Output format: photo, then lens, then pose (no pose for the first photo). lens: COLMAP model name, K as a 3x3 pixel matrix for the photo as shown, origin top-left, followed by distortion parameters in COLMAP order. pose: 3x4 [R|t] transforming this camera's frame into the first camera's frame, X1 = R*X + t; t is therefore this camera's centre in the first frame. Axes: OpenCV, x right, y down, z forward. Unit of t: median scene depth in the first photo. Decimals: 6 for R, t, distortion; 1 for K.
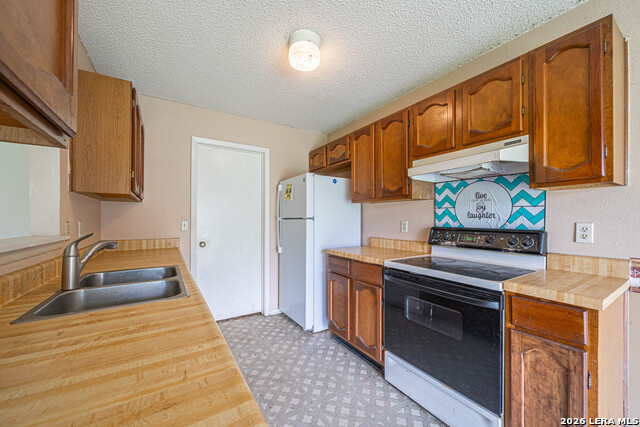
lens RADIAL K [[242.0, 0, 312.7], [0, 242.0, 217.7], [0, 0, 1]] dist [-0.003722, -0.000637]
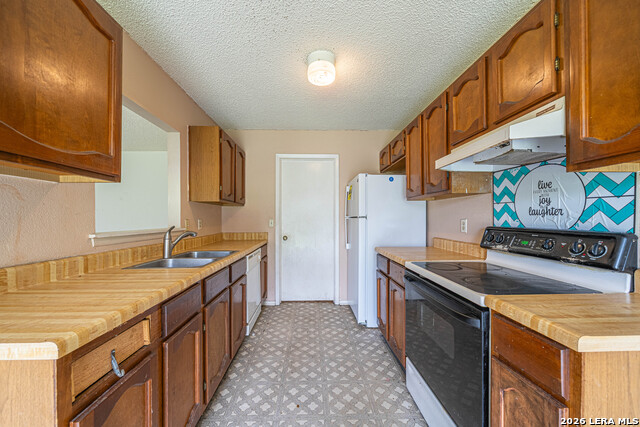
lens RADIAL K [[233.3, 0, 318.4], [0, 233.3, 217.9], [0, 0, 1]] dist [-0.000676, -0.001268]
pose [[0.869735, -0.003722, -0.493504, 0.443659], [0.005468, 0.999983, 0.002096, 0.004441], [0.493488, -0.004521, 0.869741, 0.039528]]
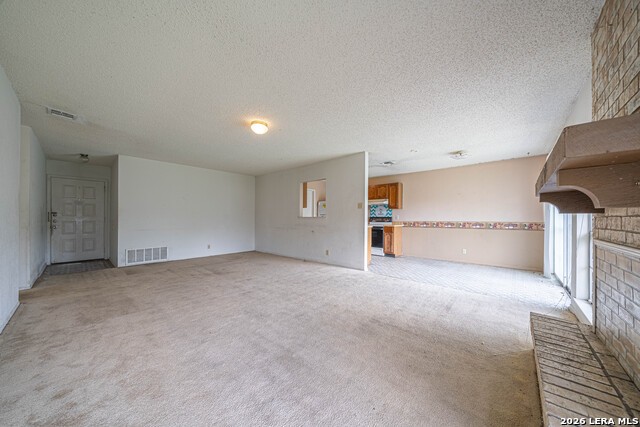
lens RADIAL K [[221.7, 0, 314.5], [0, 221.7, 218.4], [0, 0, 1]] dist [-0.007257, 0.000235]
pose [[0.959583, 0.007525, 0.281327, -1.517149], [-0.007939, 0.999968, 0.000331, 0.075673], [-0.281315, -0.002551, 0.959612, -2.408367]]
